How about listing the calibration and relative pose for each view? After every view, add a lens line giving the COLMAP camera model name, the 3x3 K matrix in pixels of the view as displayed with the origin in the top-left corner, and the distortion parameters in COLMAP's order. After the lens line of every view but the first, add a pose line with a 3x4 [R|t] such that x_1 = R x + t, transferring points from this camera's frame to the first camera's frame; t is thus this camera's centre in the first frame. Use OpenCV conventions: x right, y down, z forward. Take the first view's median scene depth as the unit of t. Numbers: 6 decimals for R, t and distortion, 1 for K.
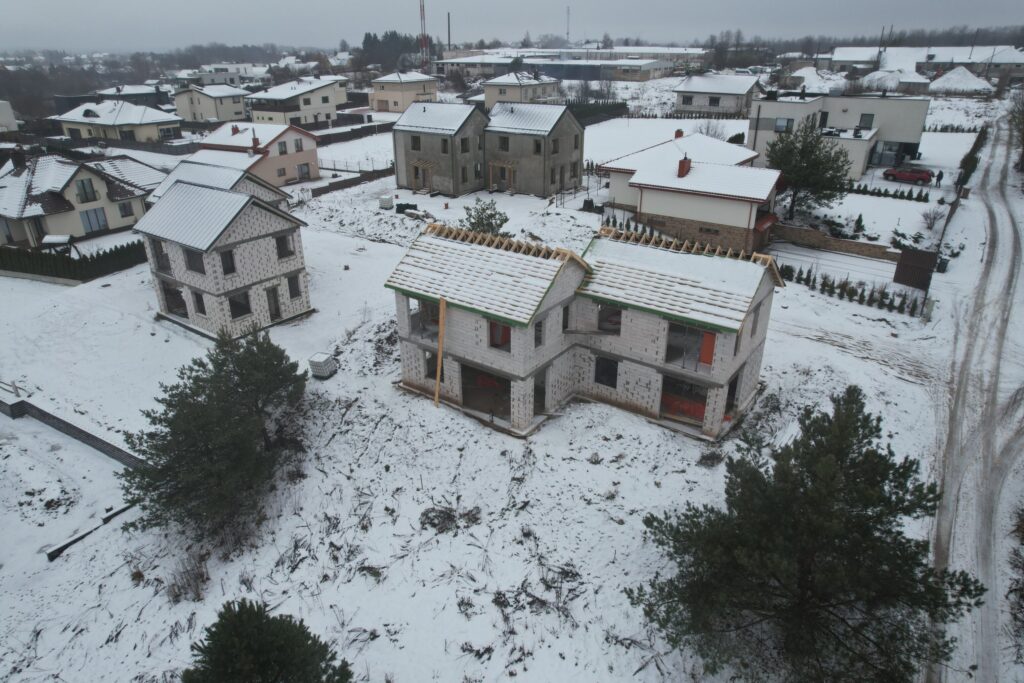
lens RADIAL K [[656.6, 0, 508.1], [0, 656.6, 345.7], [0, 0, 1]] dist [-0.059648, 0.036868]
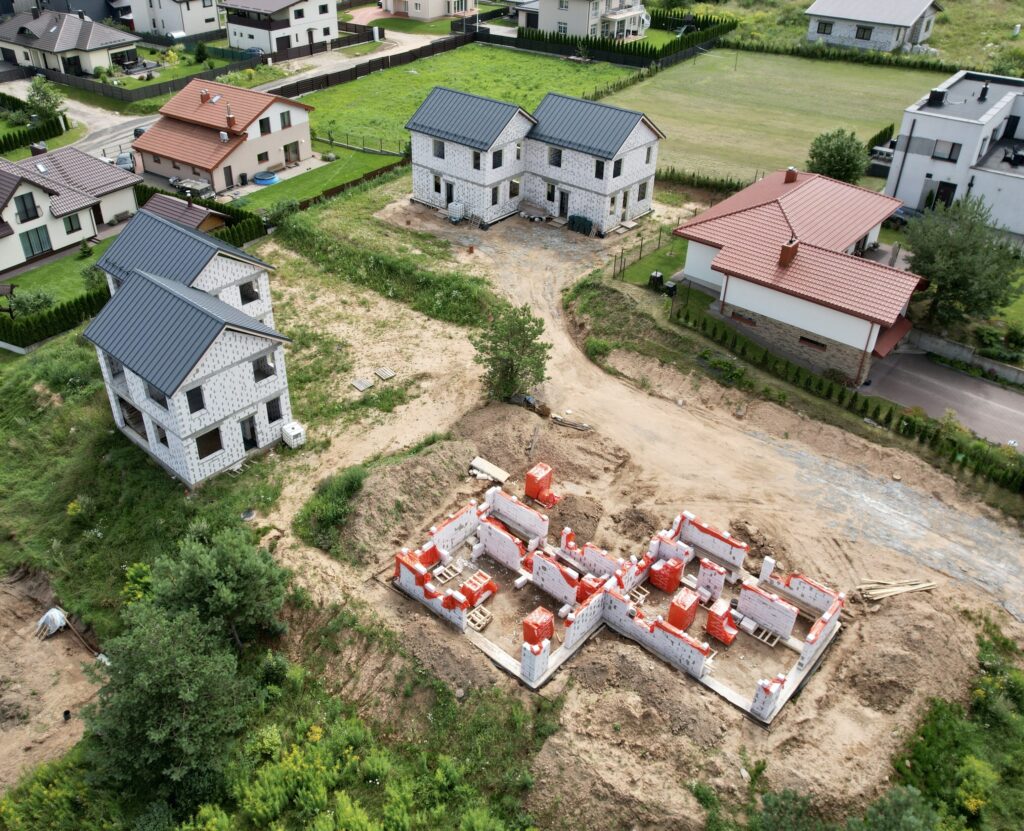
lens RADIAL K [[877.4, 0, 458.0], [0, 877.4, 379.4], [0, 0, 1]] dist [-0.074348, 0.058751]
pose [[0.992220, 0.066131, -0.105479, 0.012664], [-0.051479, 0.989365, 0.136043, -0.291601], [0.113354, -0.129555, 0.985072, -0.043955]]
